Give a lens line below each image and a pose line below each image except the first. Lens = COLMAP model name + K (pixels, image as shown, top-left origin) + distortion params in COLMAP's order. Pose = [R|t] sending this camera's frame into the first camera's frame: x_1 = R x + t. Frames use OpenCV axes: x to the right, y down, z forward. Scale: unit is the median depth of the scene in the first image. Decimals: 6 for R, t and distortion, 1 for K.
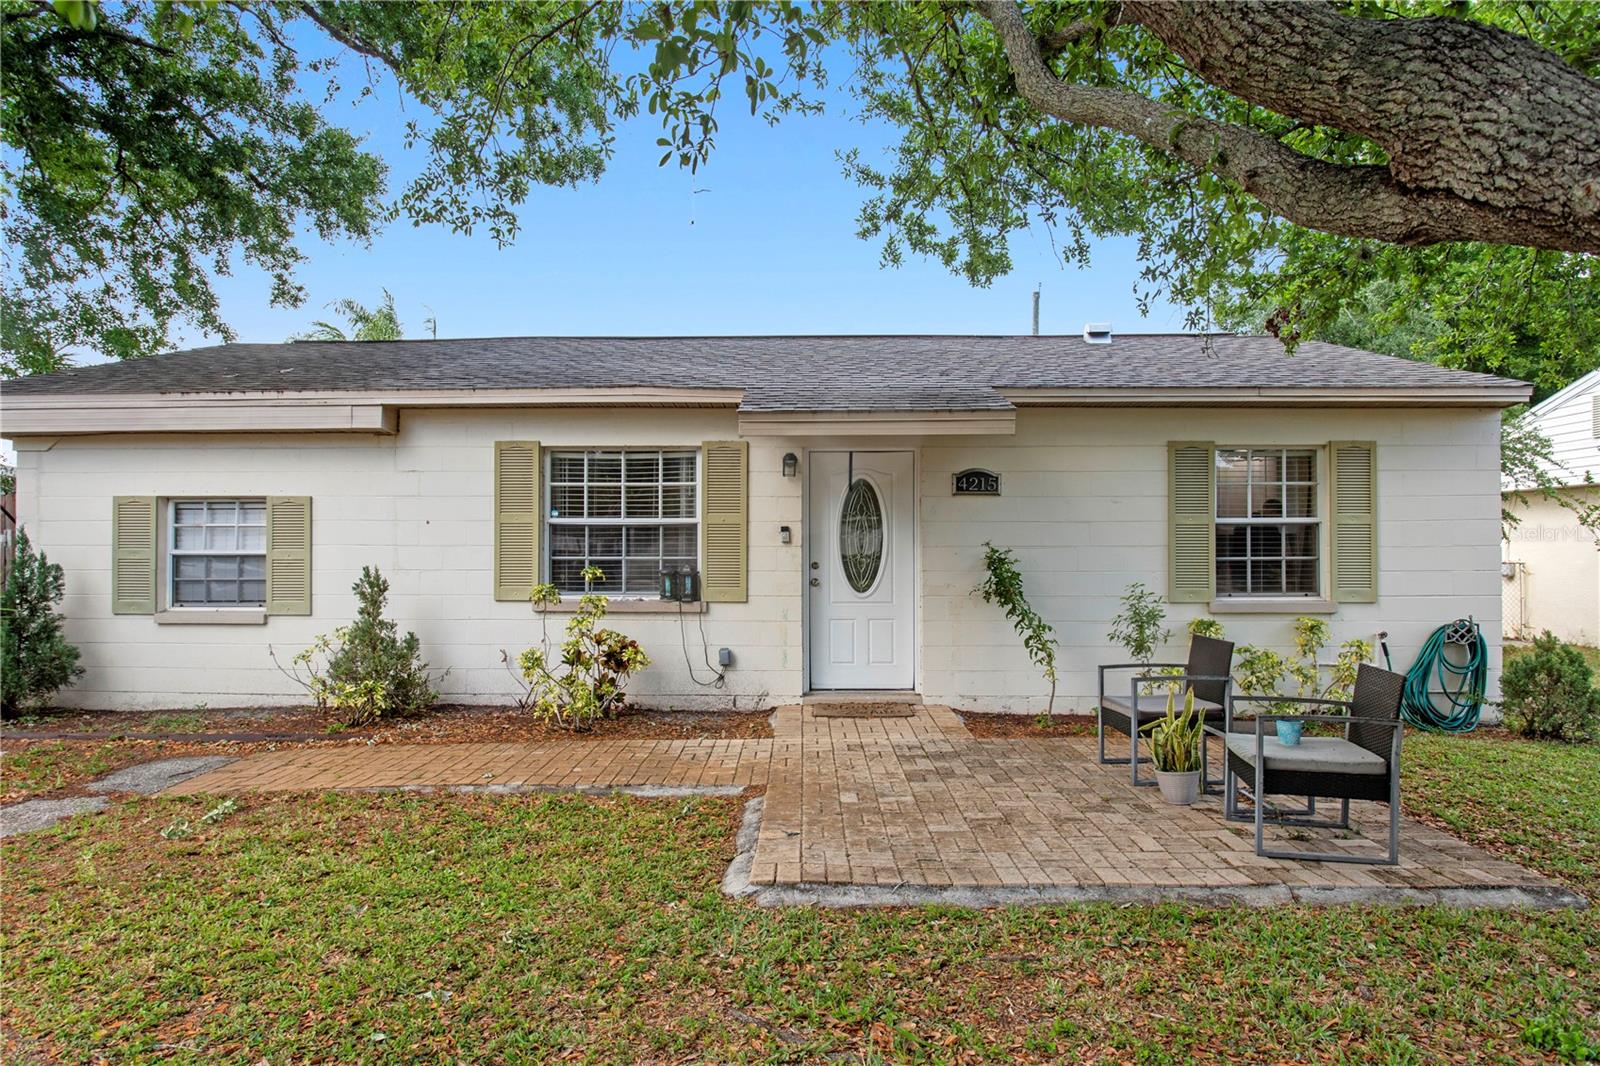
lens RADIAL K [[1015.5, 0, 796.1], [0, 1015.5, 536.3], [0, 0, 1]] dist [-0.001070, 0.000395]
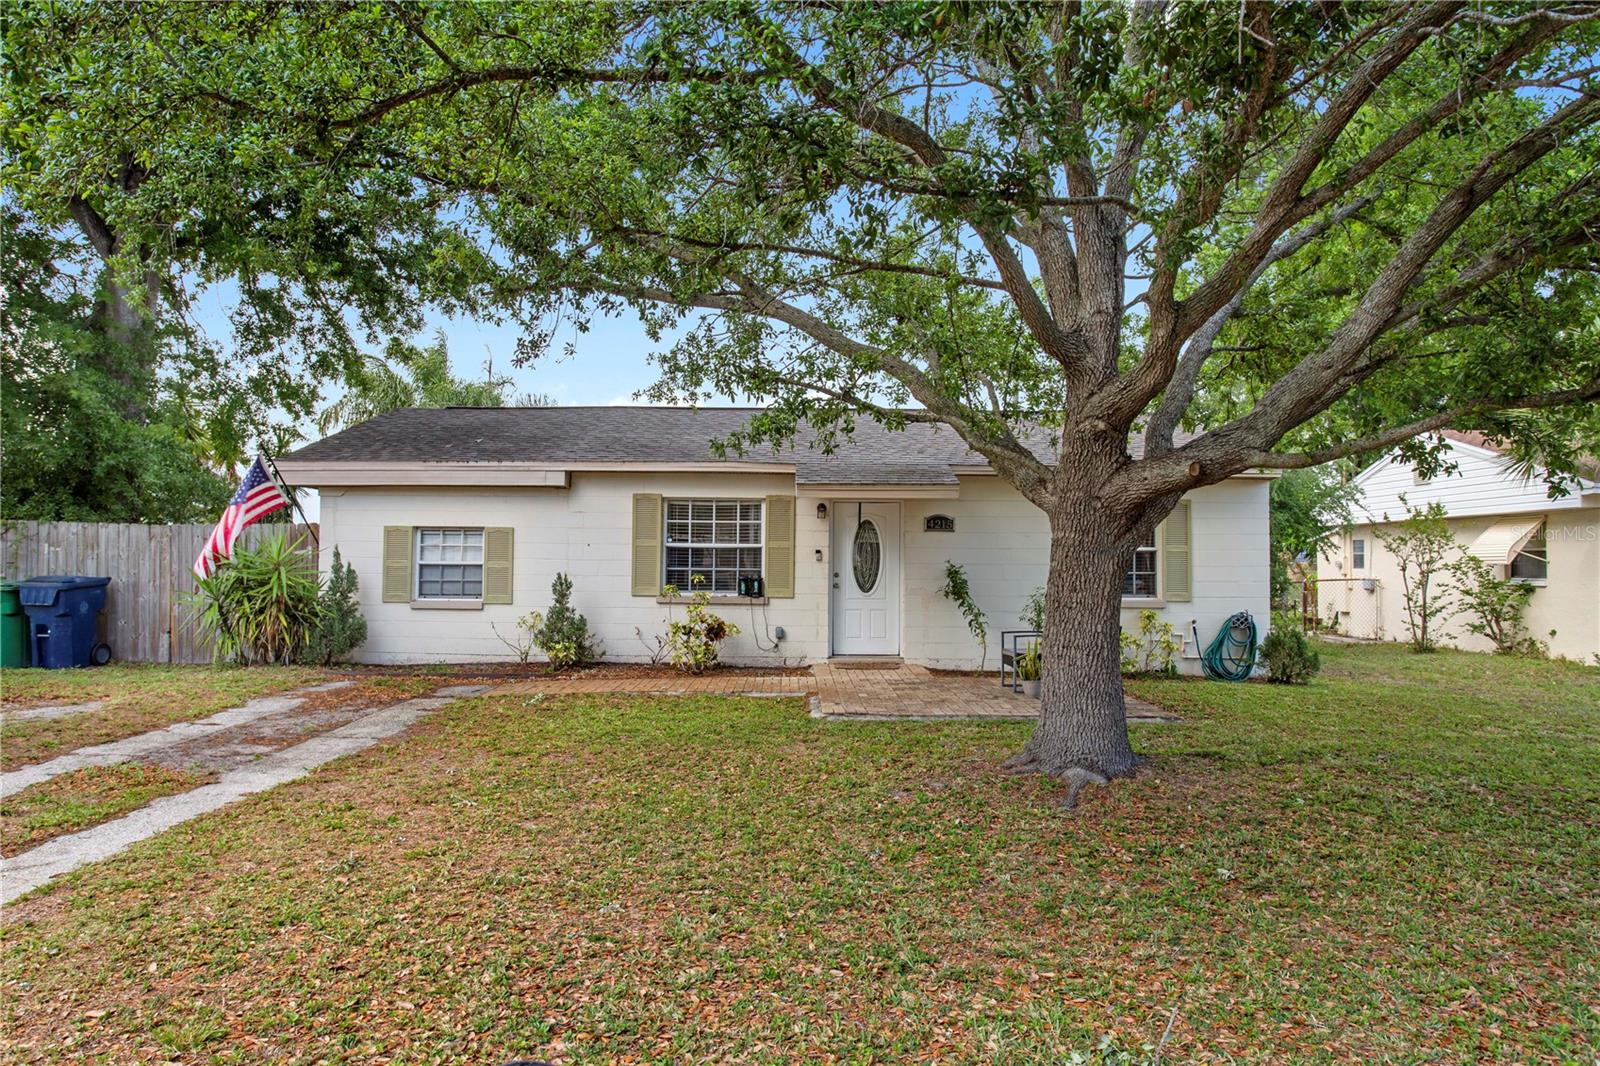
lens RADIAL K [[1068.6, 0, 803.3], [0, 1068.6, 530.8], [0, 0, 1]] dist [-0.012155, -0.000678]
pose [[0.999796, 0.009912, 0.017573, -0.063364], [-0.009640, 0.999834, -0.015452, -0.013283], [-0.017723, 0.015279, 0.999726, -0.650182]]
